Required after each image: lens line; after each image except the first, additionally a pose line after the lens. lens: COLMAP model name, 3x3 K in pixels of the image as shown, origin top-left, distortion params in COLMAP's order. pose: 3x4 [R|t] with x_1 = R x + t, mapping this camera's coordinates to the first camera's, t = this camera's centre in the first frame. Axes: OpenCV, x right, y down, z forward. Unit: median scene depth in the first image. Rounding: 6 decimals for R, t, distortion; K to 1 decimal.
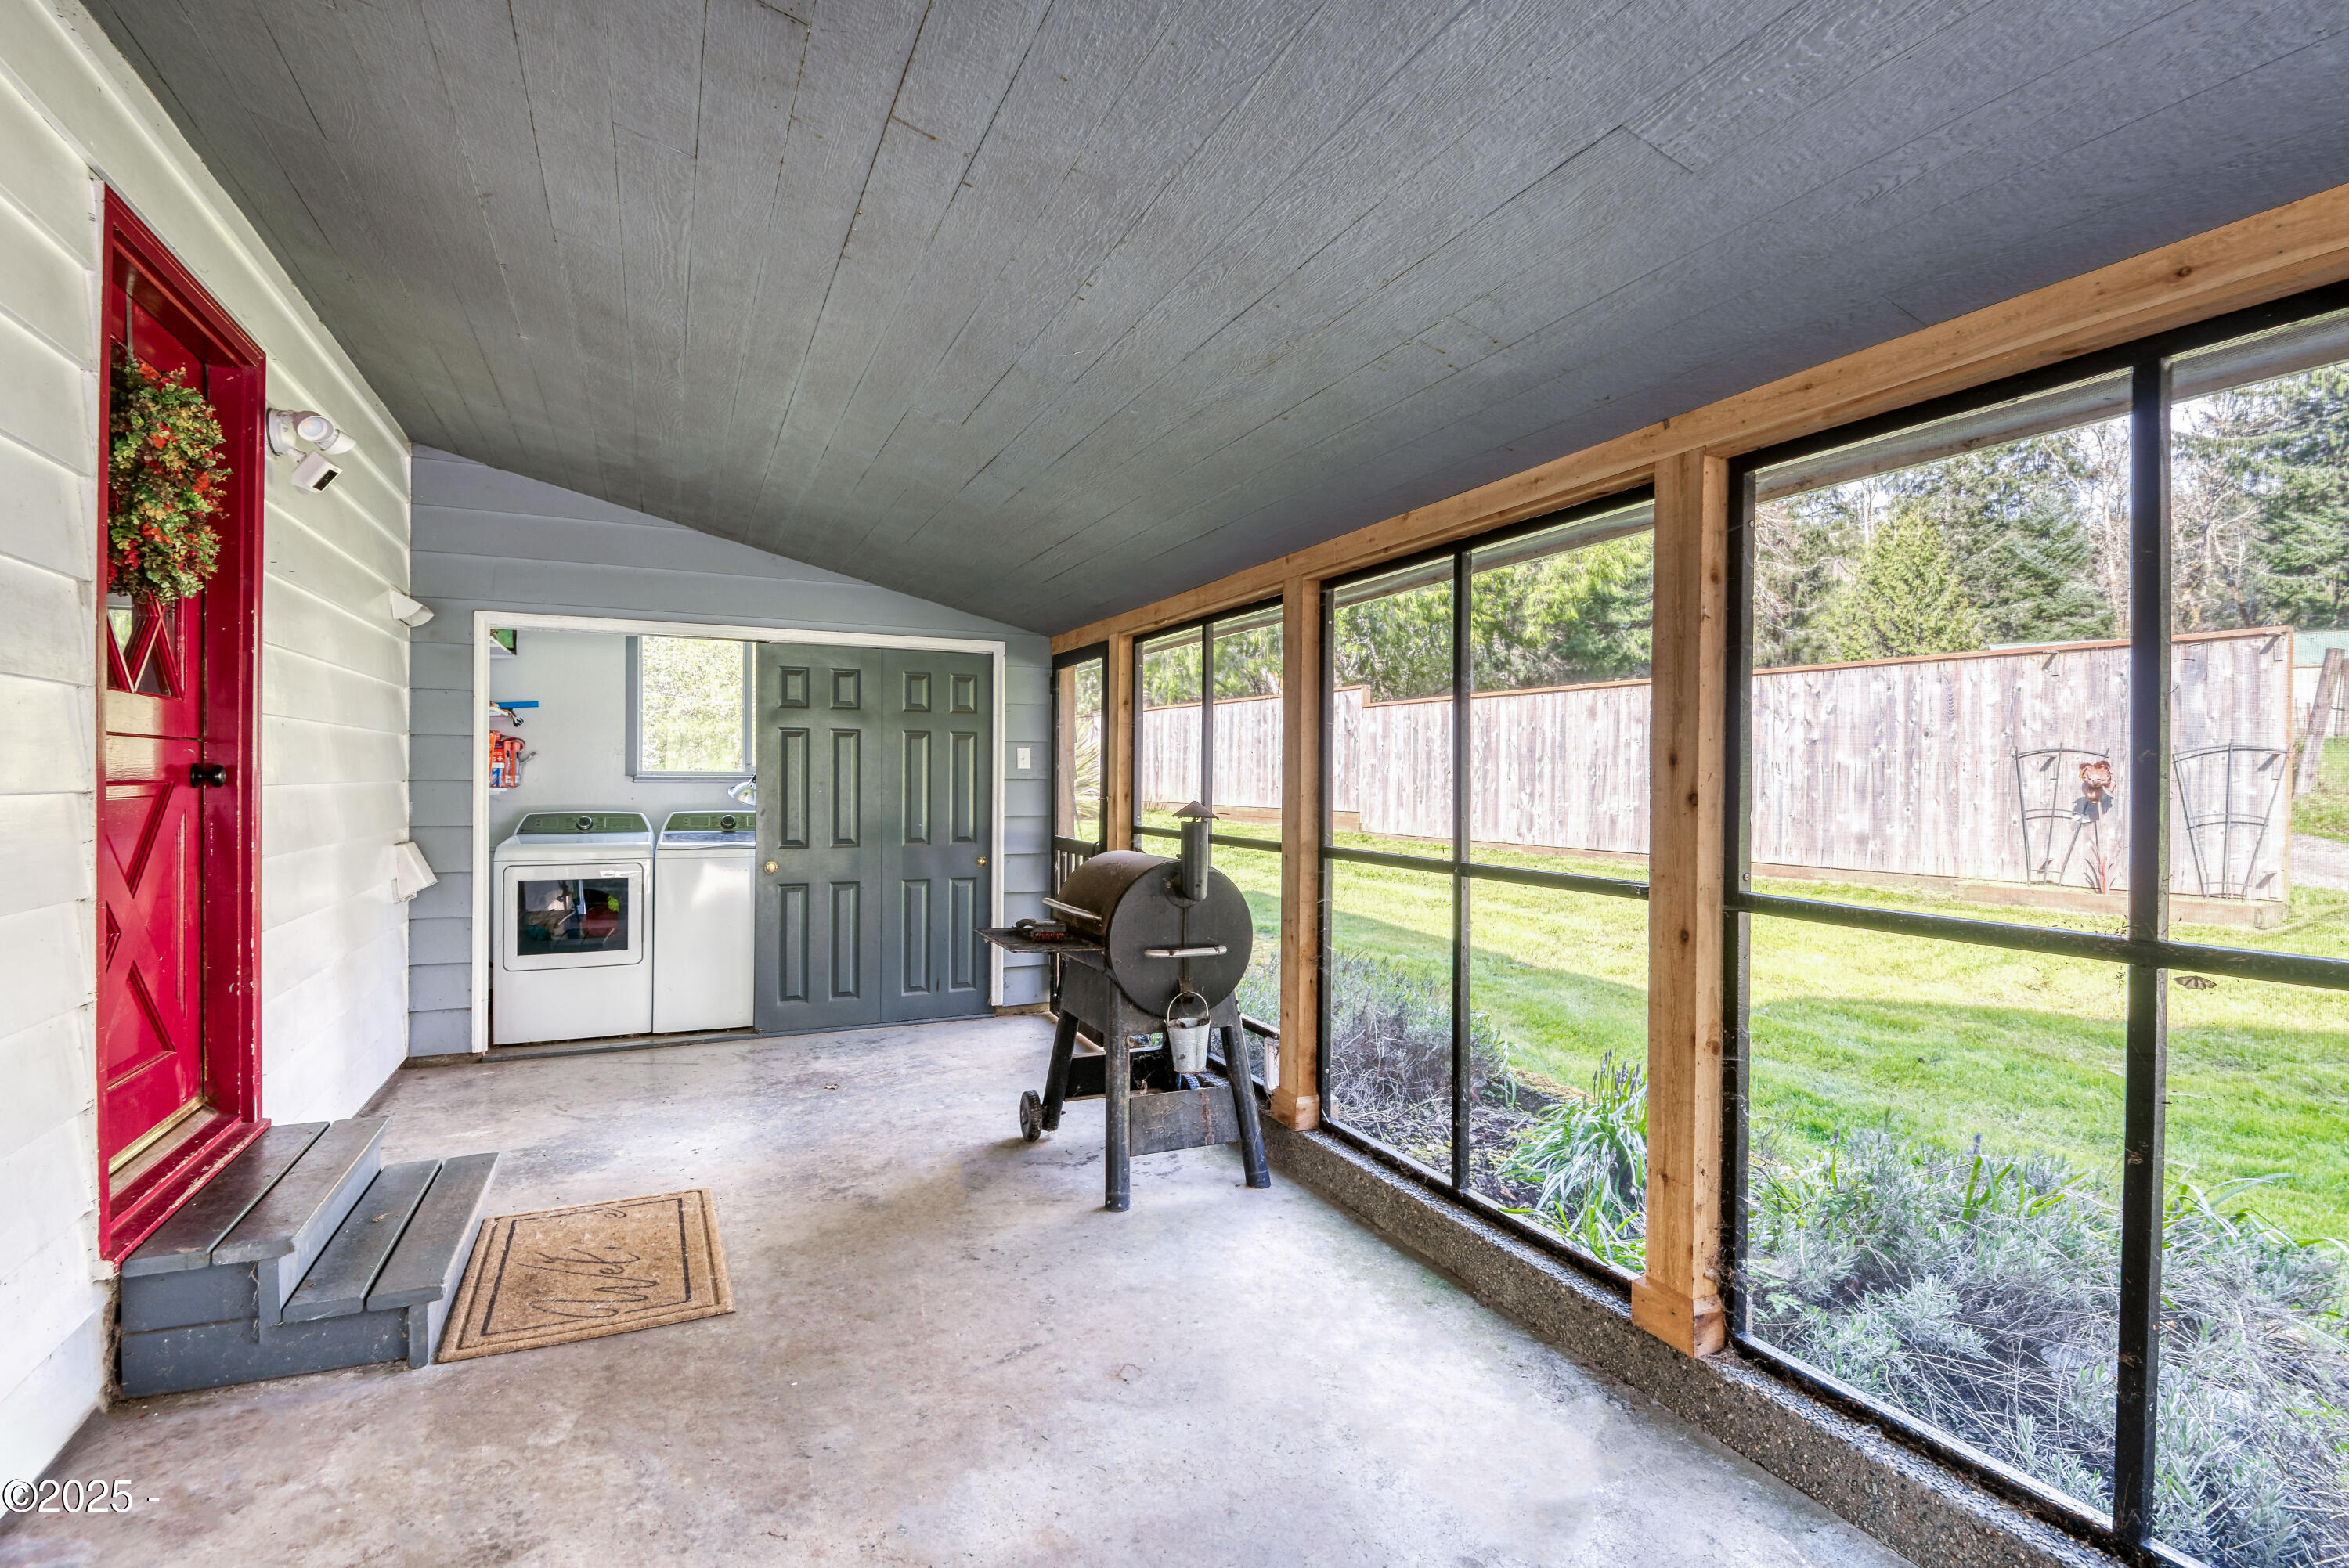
lens RADIAL K [[1091.4, 0, 1222.1], [0, 1091.4, 777.3], [0, 0, 1]] dist [-0.014241, -0.000543]
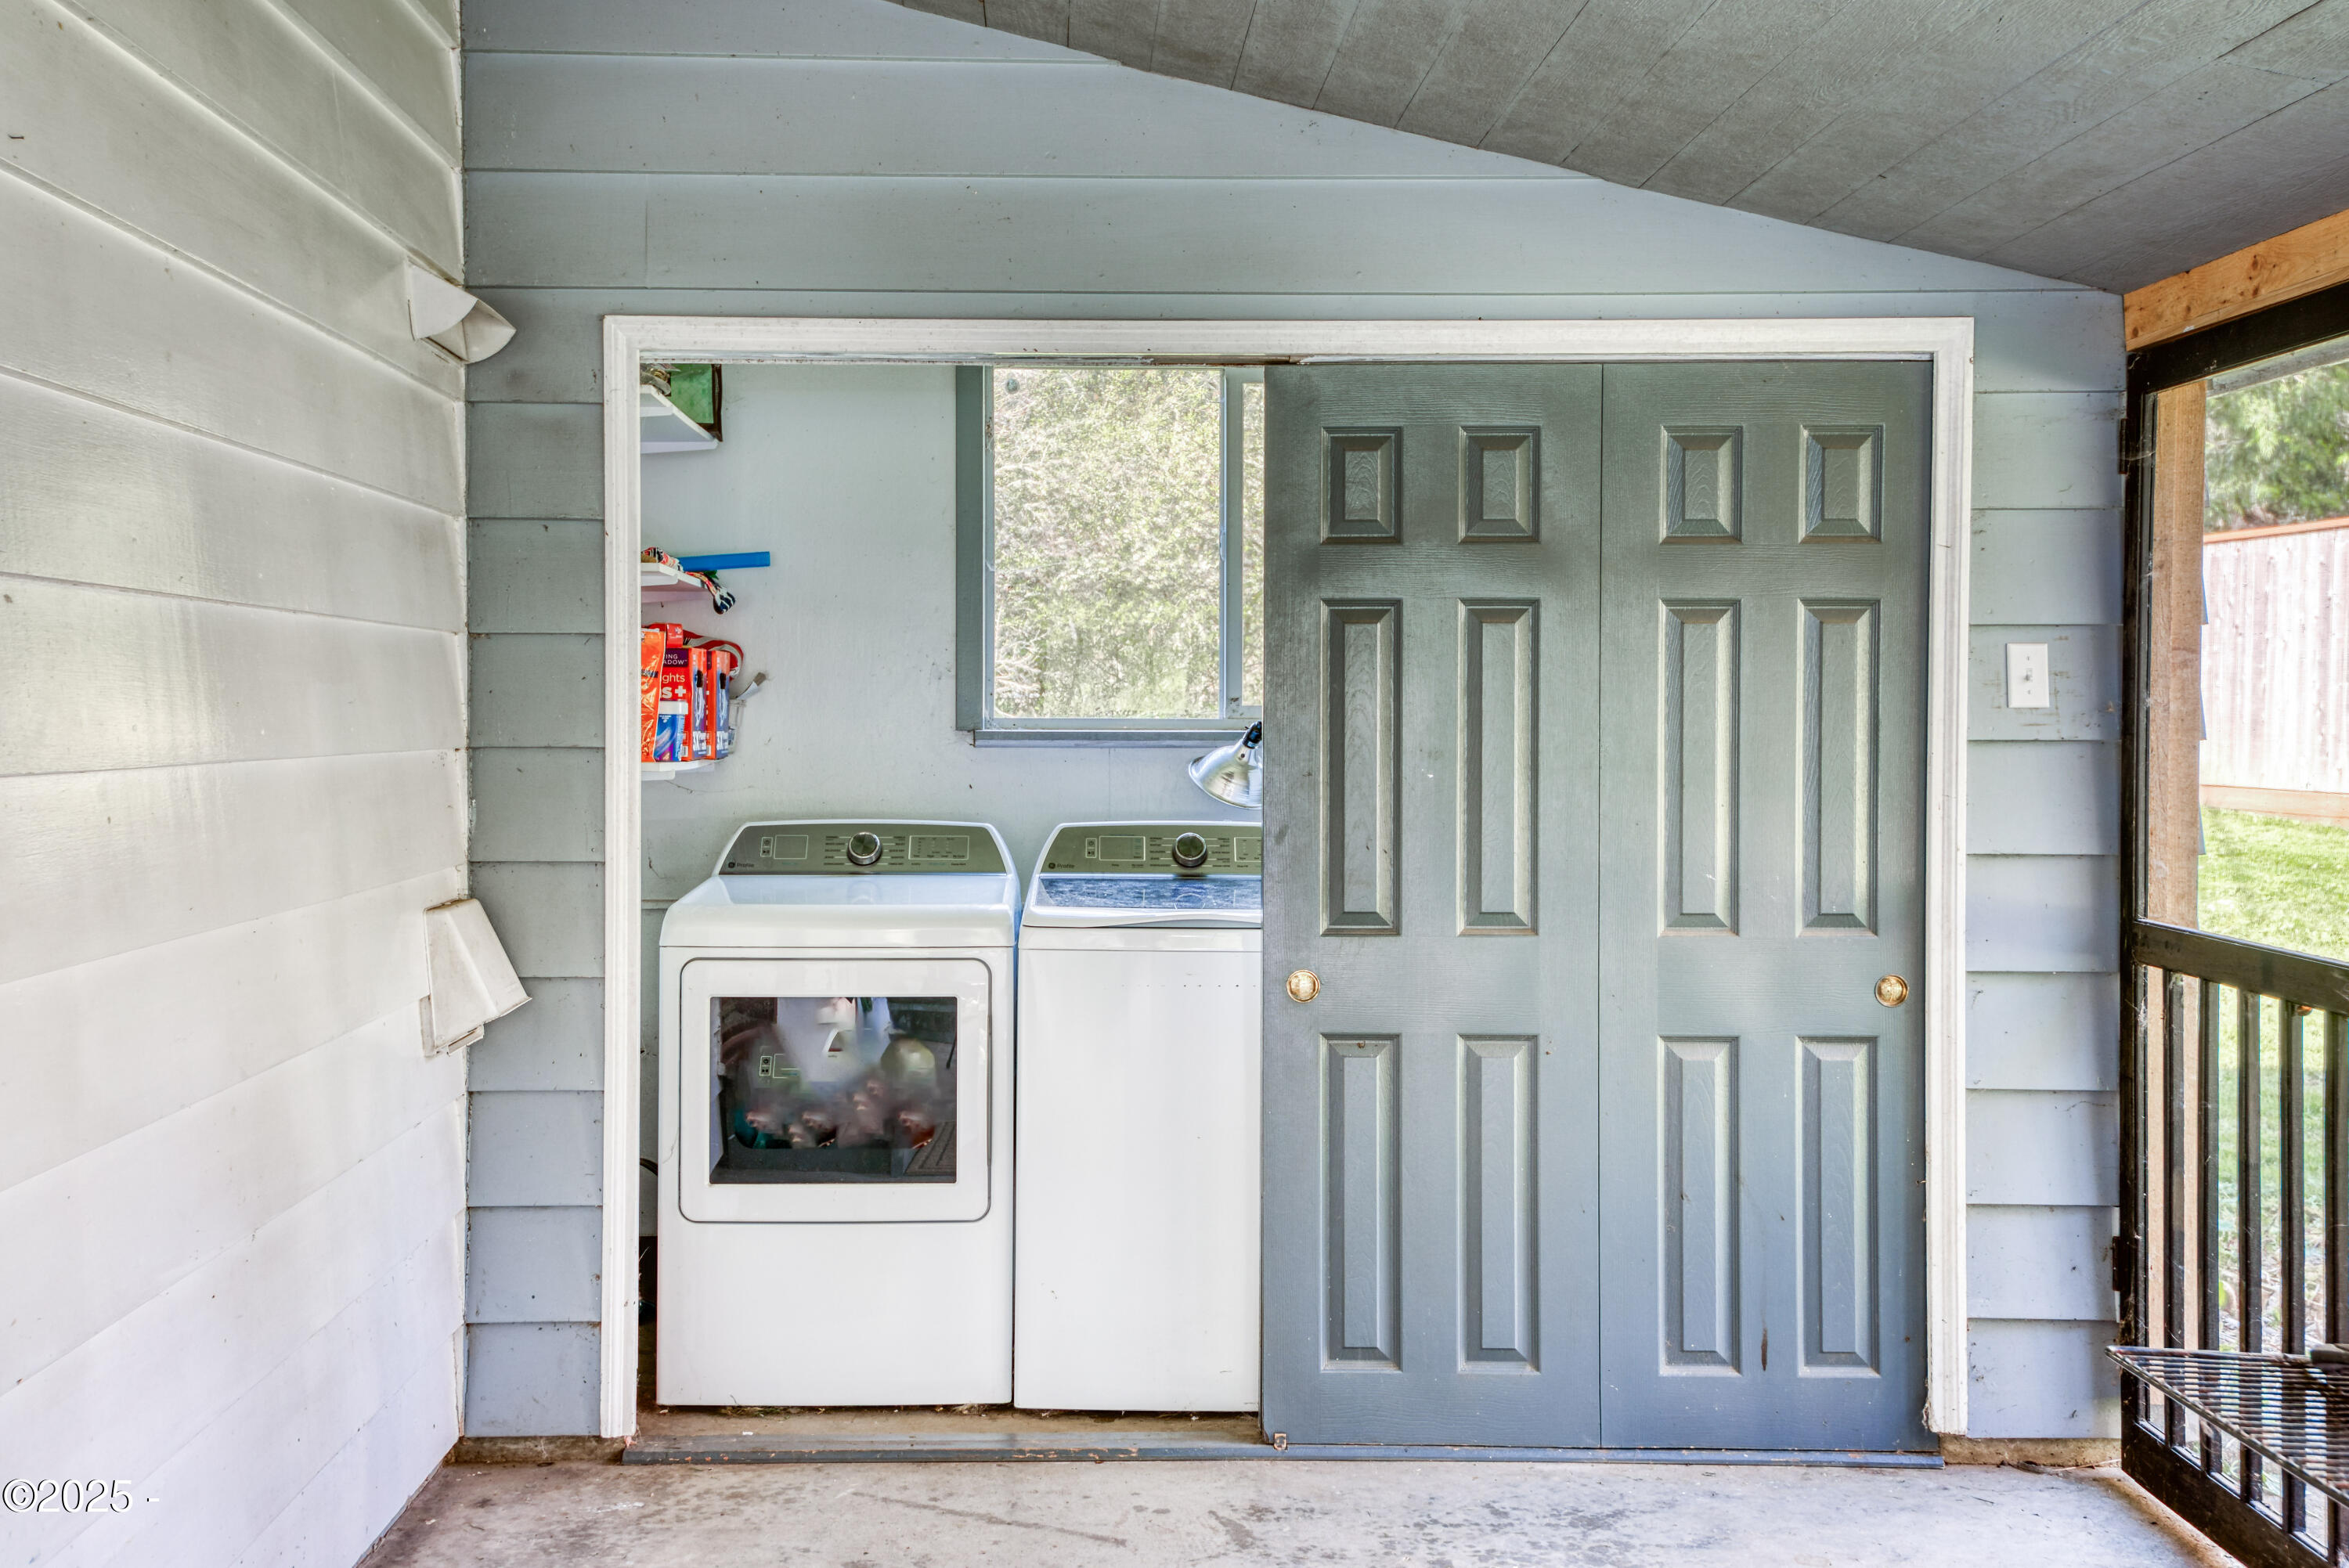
lens RADIAL K [[2385.3, 0, 1178.2], [0, 2385.3, 778.1], [0, 0, 1]] dist [0.100719, 0.000000]
pose [[0.912416, 0.007017, -0.409204, -0.124394], [0.003089, 0.999706, 0.024029, -0.005582], [0.409253, -0.023188, 0.912126, 0.253156]]
